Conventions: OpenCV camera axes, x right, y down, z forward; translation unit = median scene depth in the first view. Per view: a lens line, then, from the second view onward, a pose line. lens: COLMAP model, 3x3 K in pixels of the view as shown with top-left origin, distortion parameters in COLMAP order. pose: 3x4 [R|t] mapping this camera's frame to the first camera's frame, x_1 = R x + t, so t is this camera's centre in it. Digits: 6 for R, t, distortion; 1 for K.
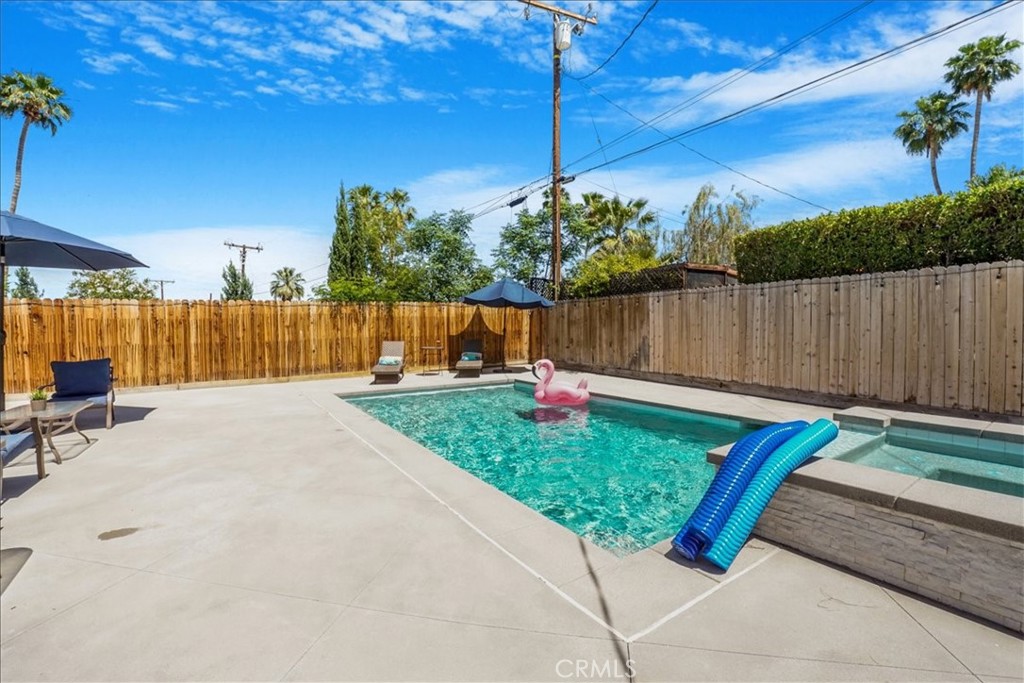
lens RADIAL K [[467.4, 0, 512.0], [0, 467.4, 341.5], [0, 0, 1]] dist [-0.015671, 0.000244]
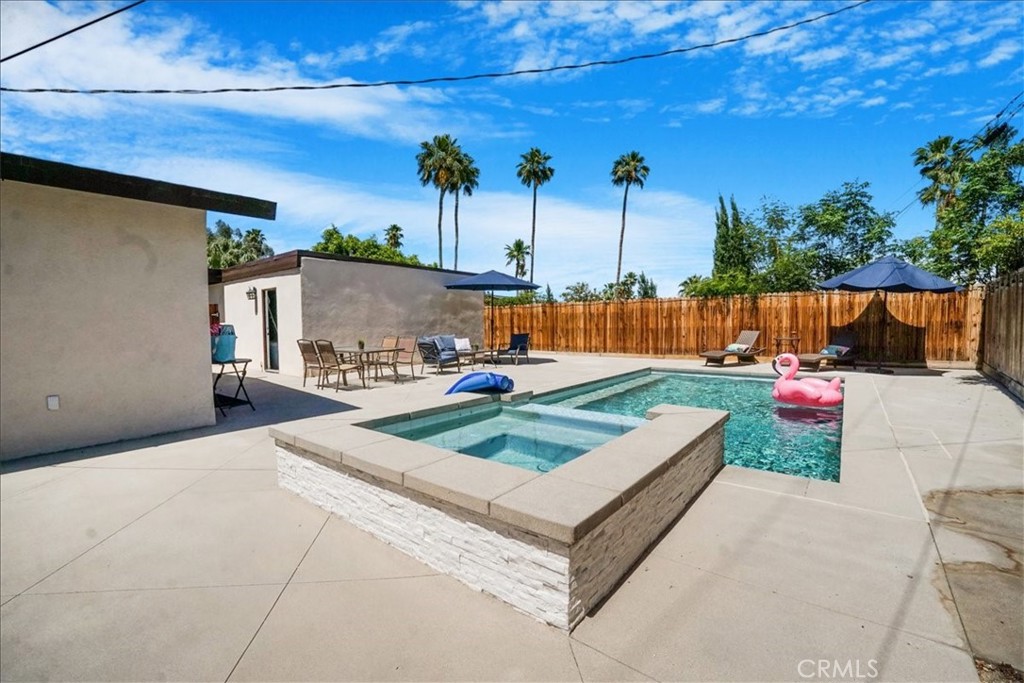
lens RADIAL K [[467.4, 0, 512.0], [0, 467.4, 341.5], [0, 0, 1]] dist [-0.015671, 0.000244]
pose [[0.366905, 0.050103, -0.928908, 0.565334], [-0.023702, 0.998728, 0.044507, -0.010987], [0.929956, 0.005688, 0.367626, 0.097063]]
